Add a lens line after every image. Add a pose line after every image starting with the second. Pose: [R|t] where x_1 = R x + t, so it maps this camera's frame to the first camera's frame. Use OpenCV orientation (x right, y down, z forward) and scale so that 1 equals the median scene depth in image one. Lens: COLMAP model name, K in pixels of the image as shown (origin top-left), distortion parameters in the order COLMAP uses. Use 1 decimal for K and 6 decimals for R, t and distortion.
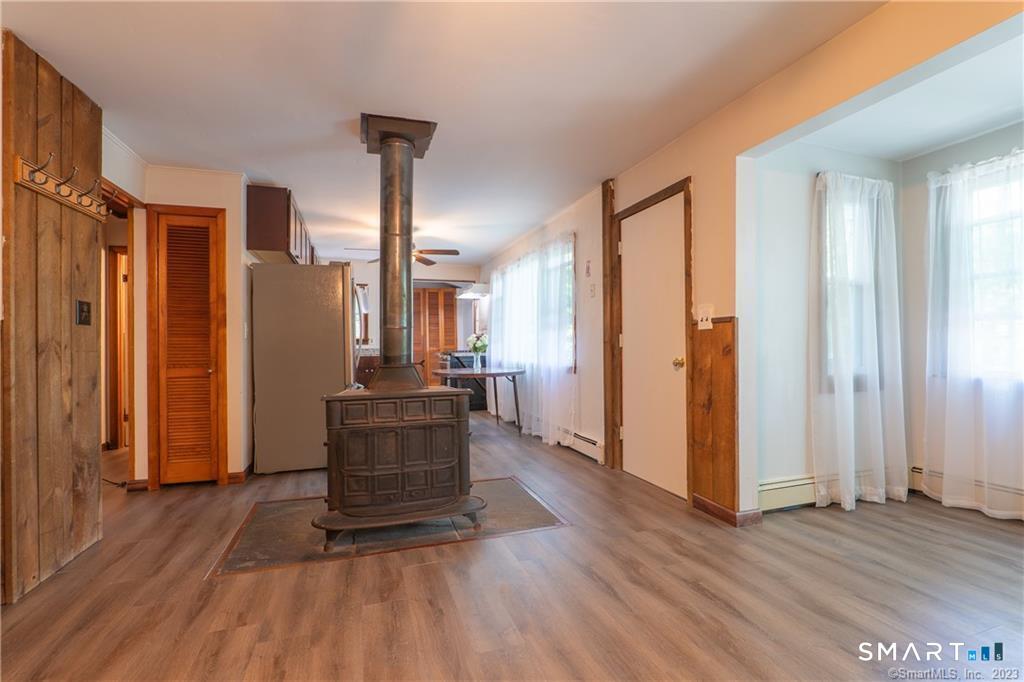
lens RADIAL K [[476.7, 0, 514.6], [0, 476.7, 343.2], [0, 0, 1]] dist [-0.024496, 0.006946]
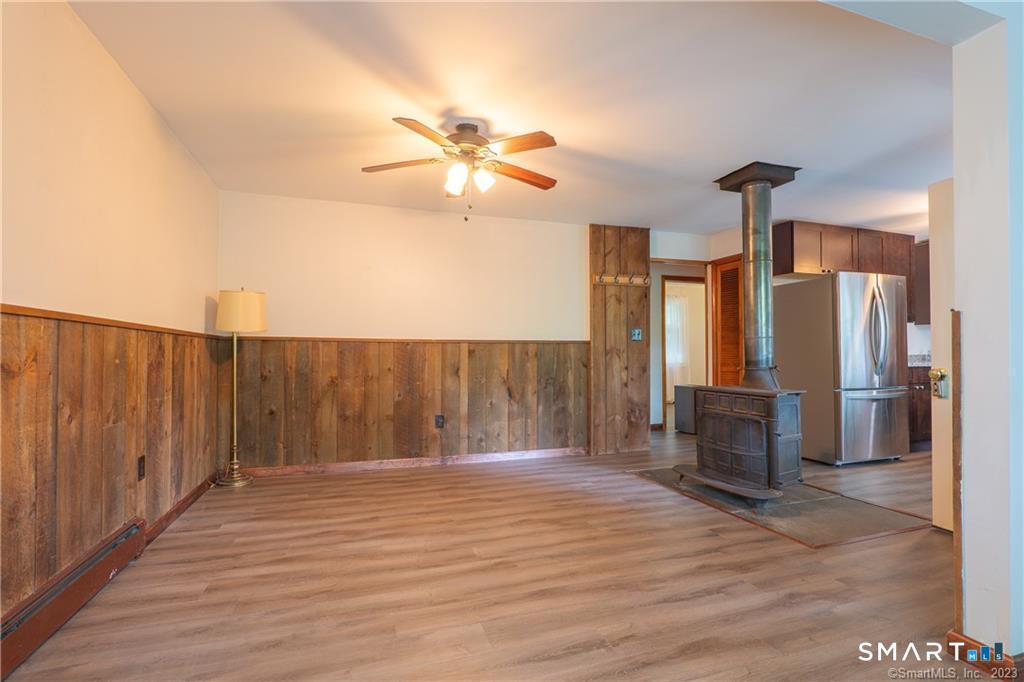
lens RADIAL K [[476.7, 0, 518.9], [0, 476.7, 347.0], [0, 0, 1]] dist [-0.024496, 0.006946]
pose [[0.014161, -0.000175, -0.999900, 0.973014], [0.005081, 0.999987, -0.000103, -0.011834], [0.999887, -0.005079, 0.014161, 0.392926]]
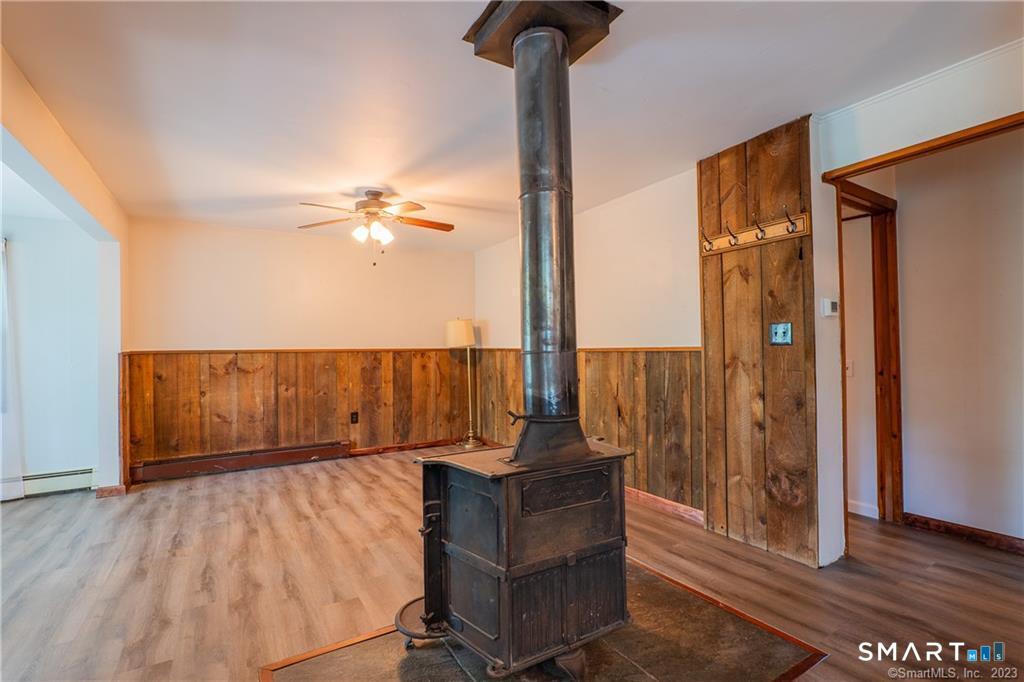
lens RADIAL K [[476.7, 0, 521.2], [0, 476.7, 347.5], [0, 0, 1]] dist [-0.024496, 0.006946]
pose [[-0.970510, 0.025255, -0.239734, -0.076813], [0.026994, 0.999628, -0.003971, -0.038860], [0.239544, -0.010325, -0.970831, 1.619730]]
